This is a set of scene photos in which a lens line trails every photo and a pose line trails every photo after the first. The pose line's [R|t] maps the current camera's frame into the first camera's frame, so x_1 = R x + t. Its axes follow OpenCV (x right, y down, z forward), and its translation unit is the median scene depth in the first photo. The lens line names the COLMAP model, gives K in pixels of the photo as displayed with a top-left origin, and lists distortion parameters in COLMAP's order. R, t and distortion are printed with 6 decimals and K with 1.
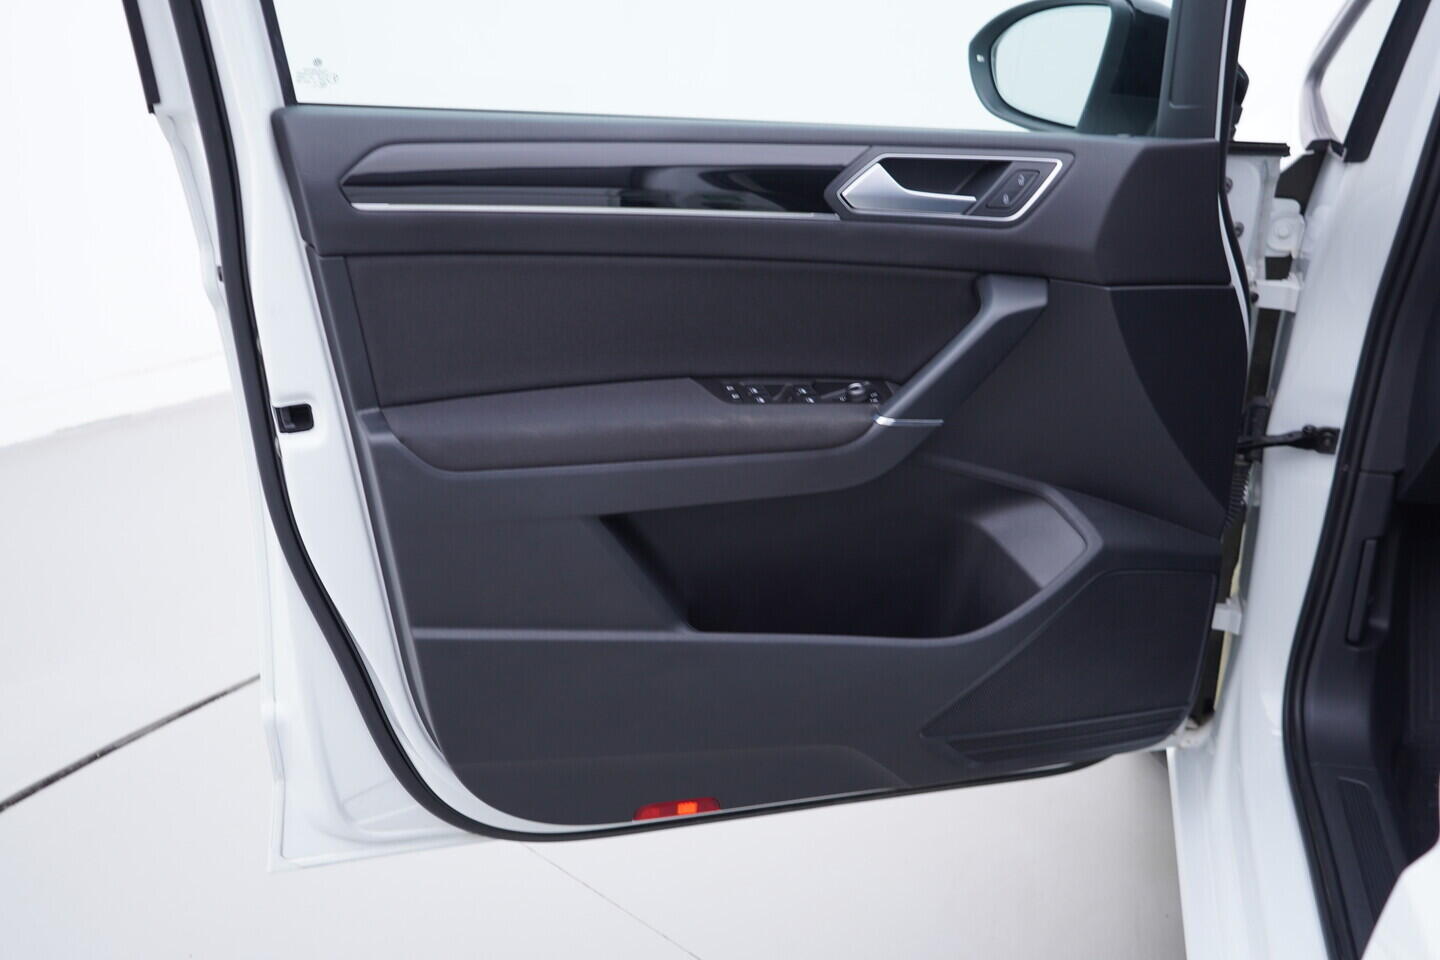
lens RADIAL K [[1463.6, 0, 720.5], [0, 1463.6, 478.5], [0, 0, 1]] dist [-0.000225, 0.000000]
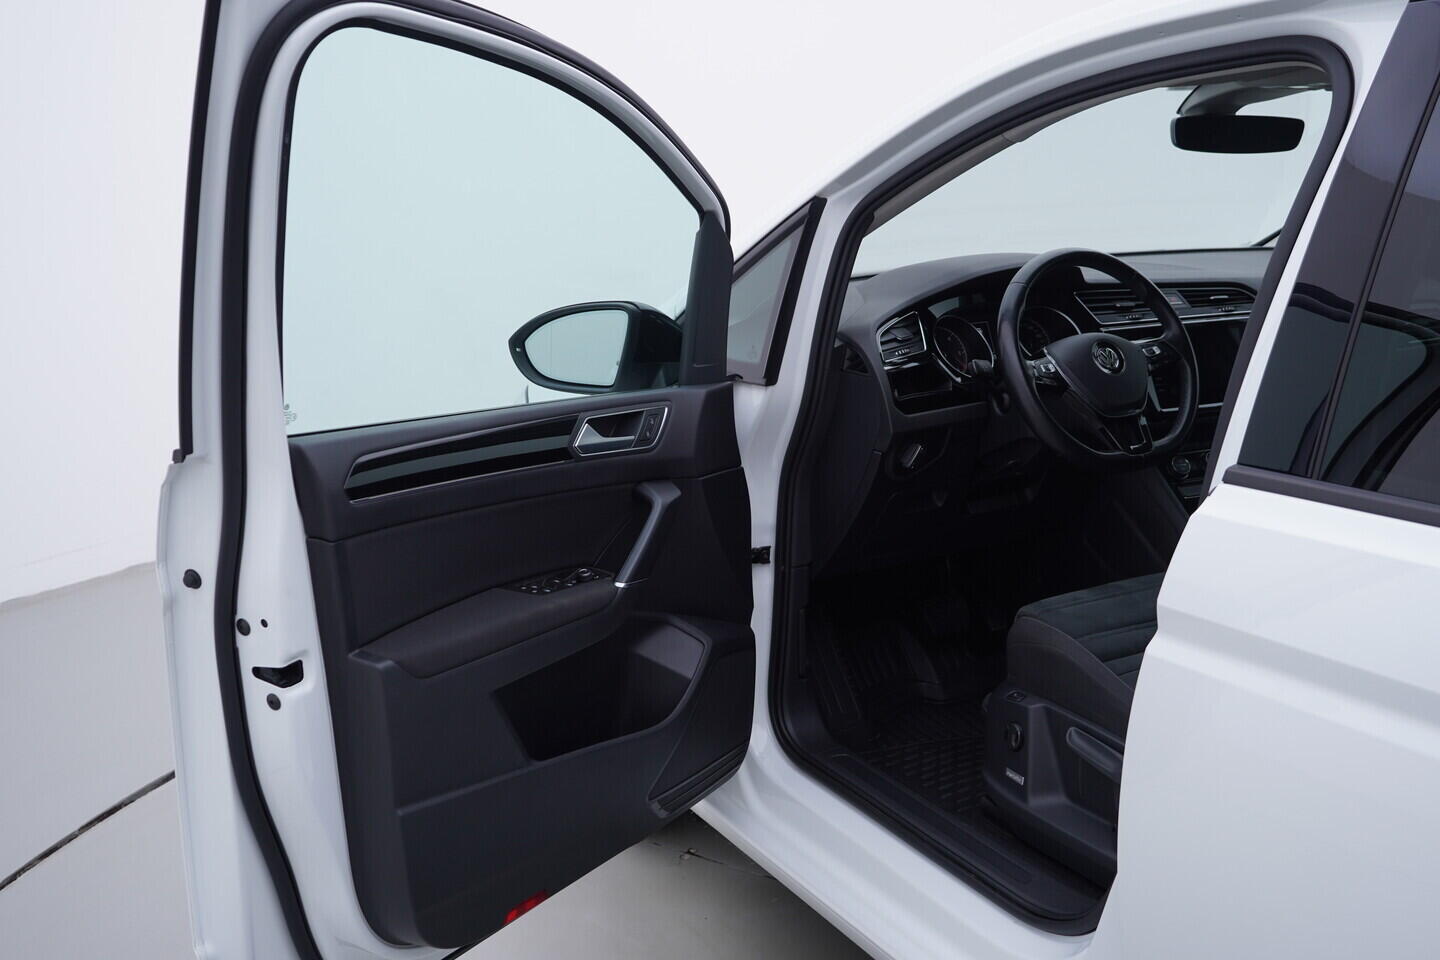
lens RADIAL K [[1463.6, 0, 719.6], [0, 1463.6, 481.2], [0, 0, 1]] dist [-0.000225, 0.000000]
pose [[0.742824, -0.165614, 0.648679, -0.776165], [0.267136, 0.961767, -0.060358, -0.024756], [-0.613882, 0.218121, 0.758665, -0.237695]]
